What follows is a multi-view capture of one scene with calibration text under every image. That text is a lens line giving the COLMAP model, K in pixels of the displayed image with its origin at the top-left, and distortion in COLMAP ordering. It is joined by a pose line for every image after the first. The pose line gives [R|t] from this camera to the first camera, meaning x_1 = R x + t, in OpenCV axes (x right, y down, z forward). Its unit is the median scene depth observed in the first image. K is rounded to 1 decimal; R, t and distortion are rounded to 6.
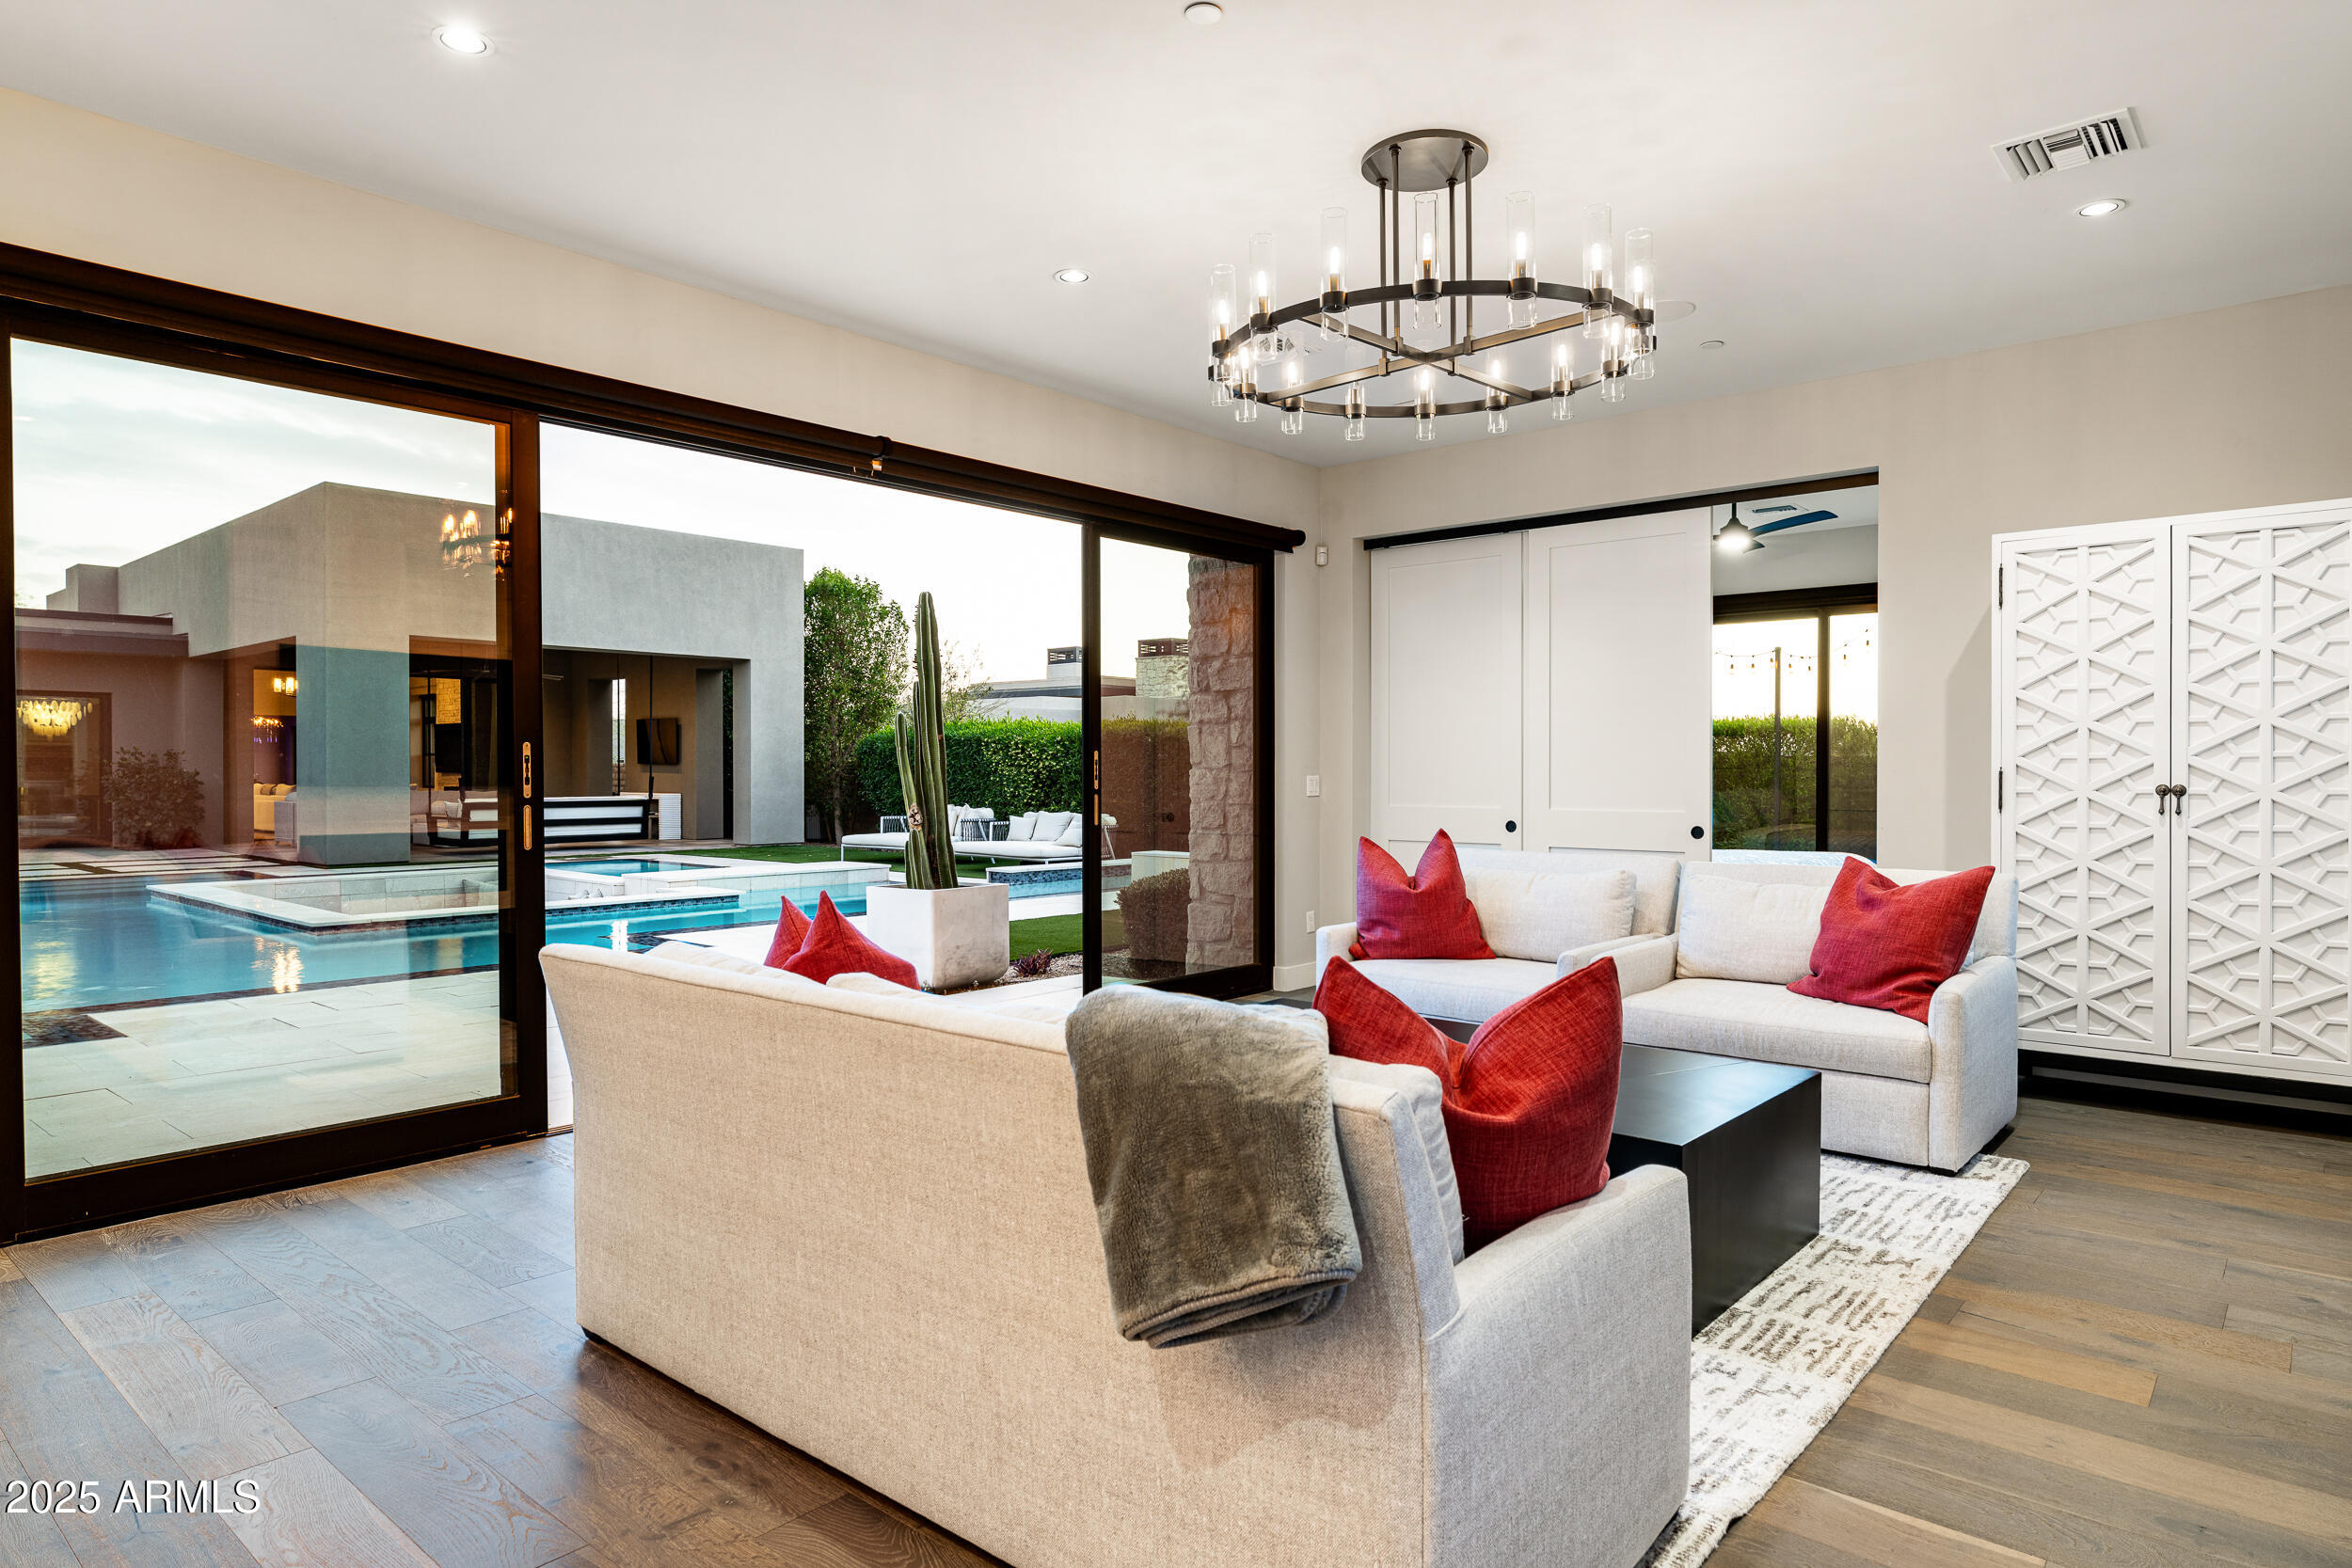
lens RADIAL K [[1353.9, 0, 1150.8], [0, 1353.9, 772.4], [0, 0, 1]] dist [-0.005113, 0.000416]
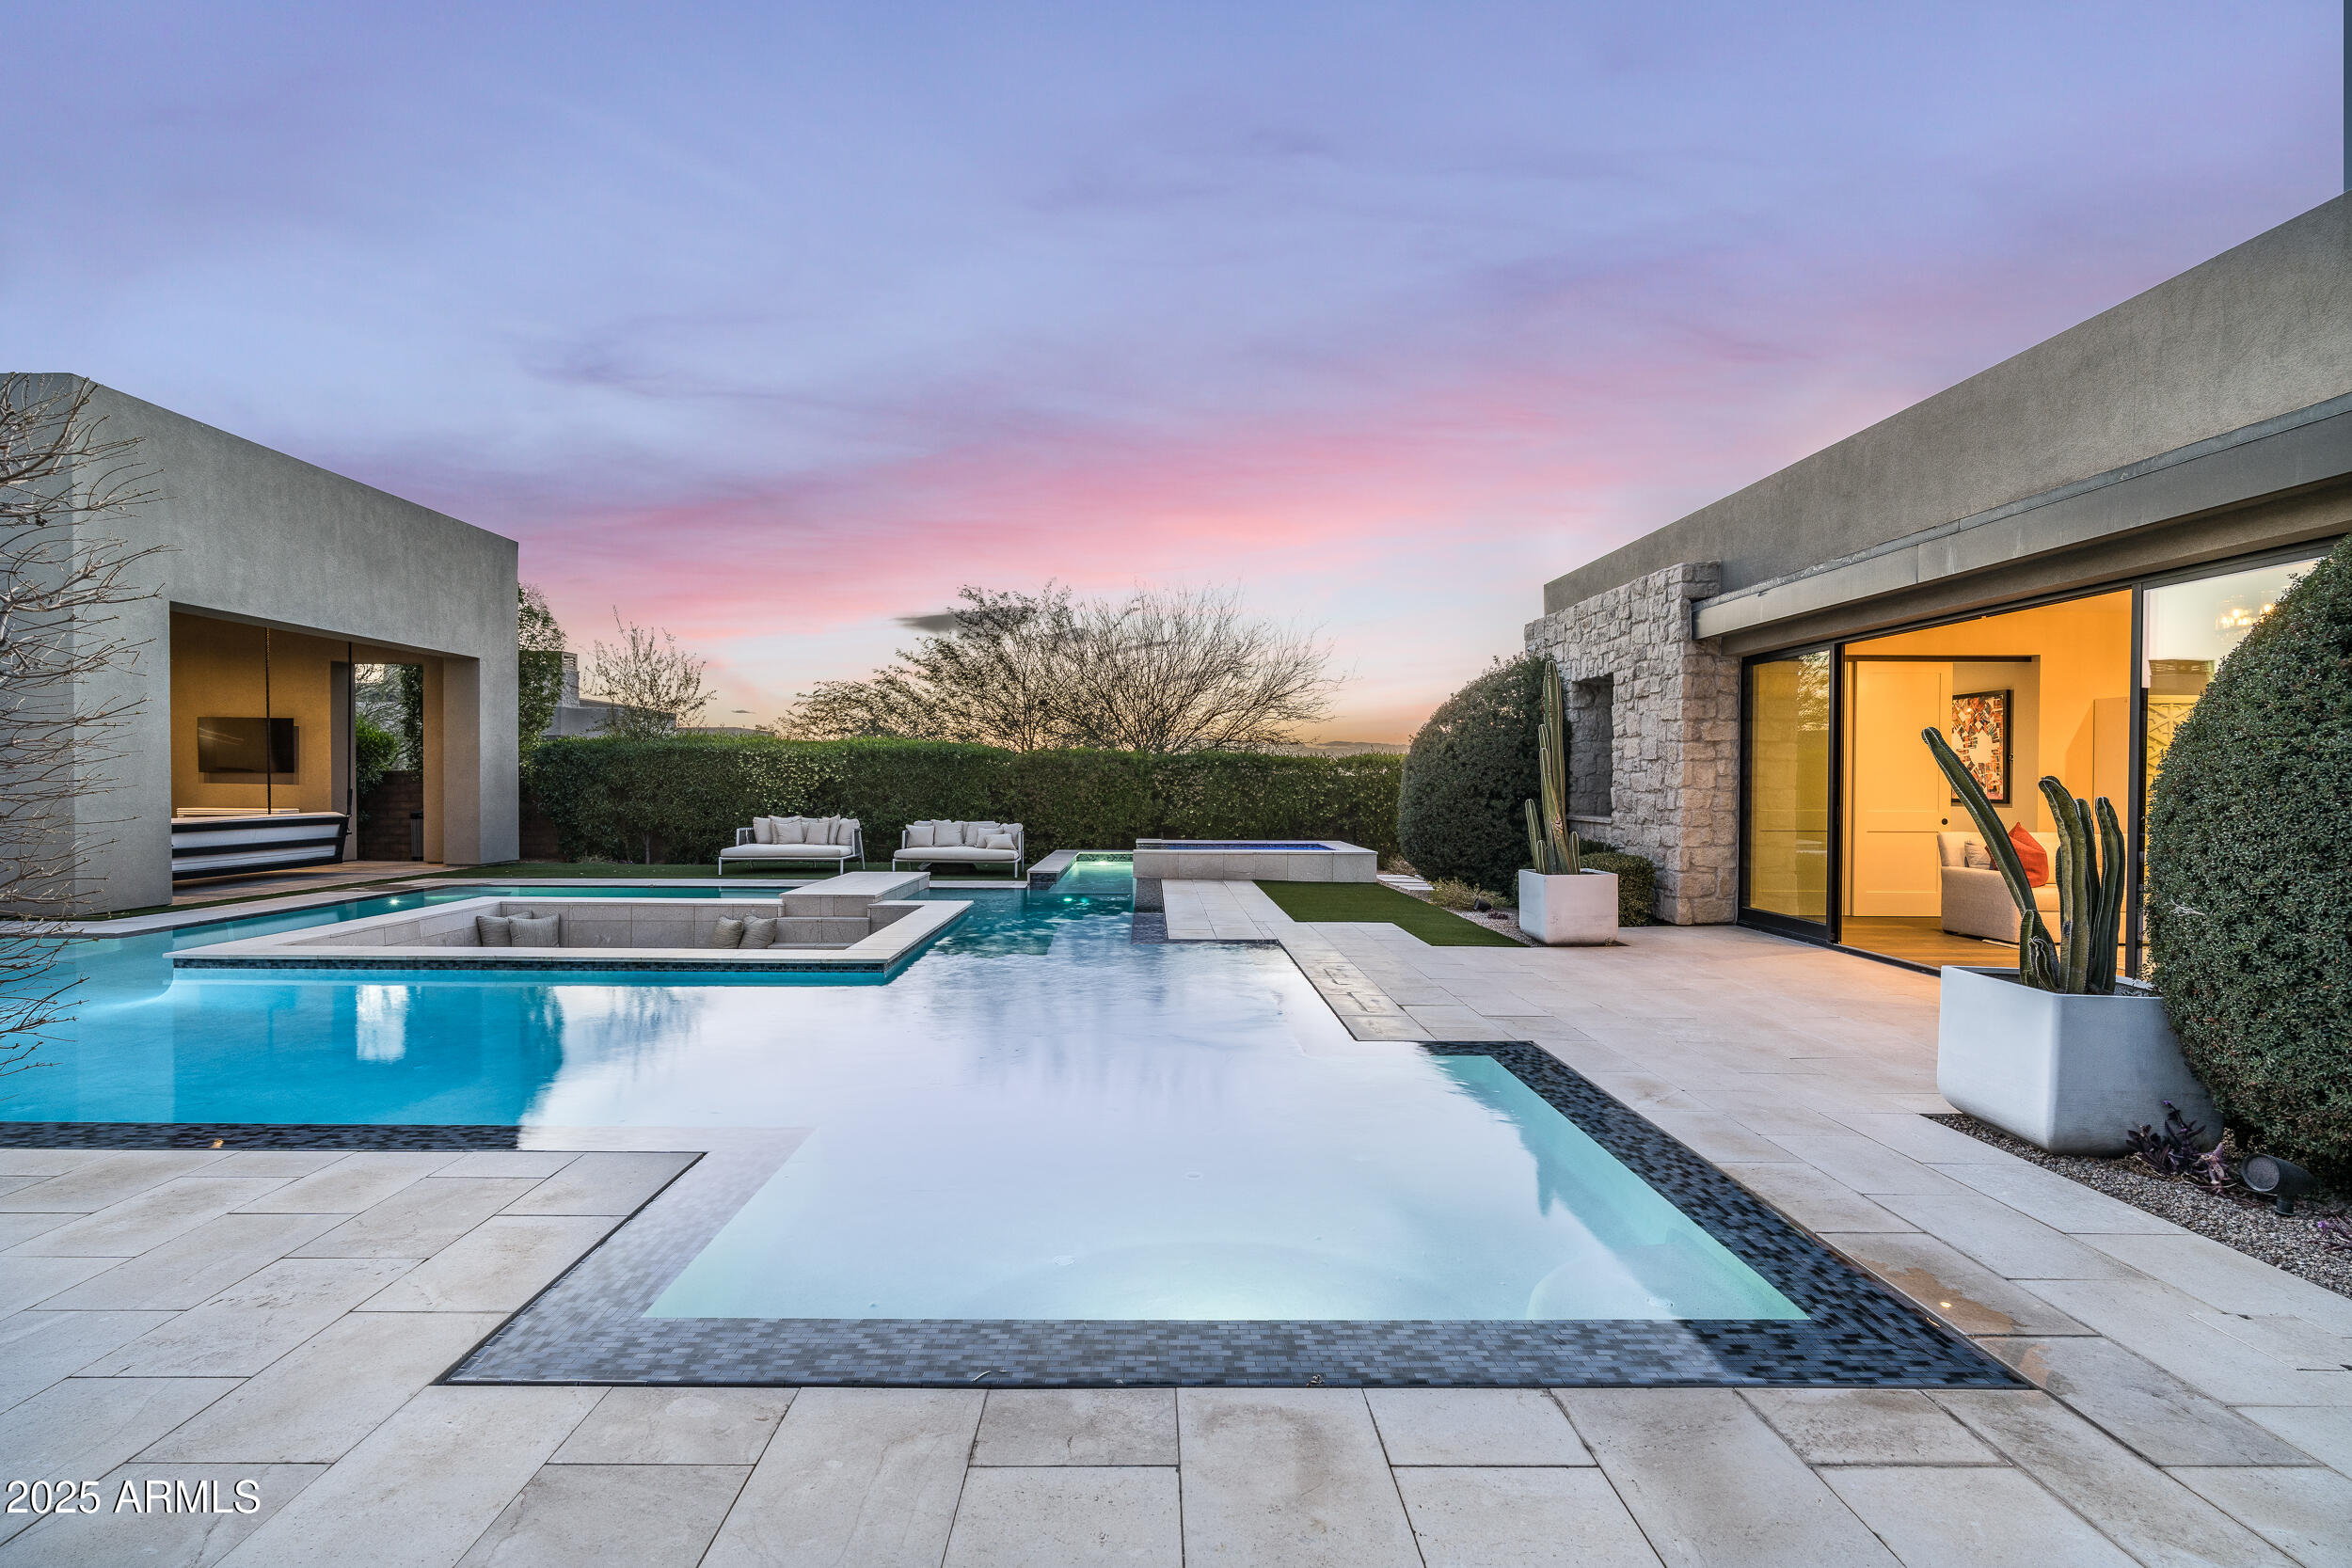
lens RADIAL K [[1110.1, 0, 1164.2], [0, 1110.1, 786.5], [0, 0, 1]] dist [-0.008441, 0.000398]
pose [[0.745817, 0.000143, 0.666151, -0.439324], [-0.003574, 0.999986, 0.003787, -0.002782], [-0.666141, -0.005205, 0.745807, 0.145573]]
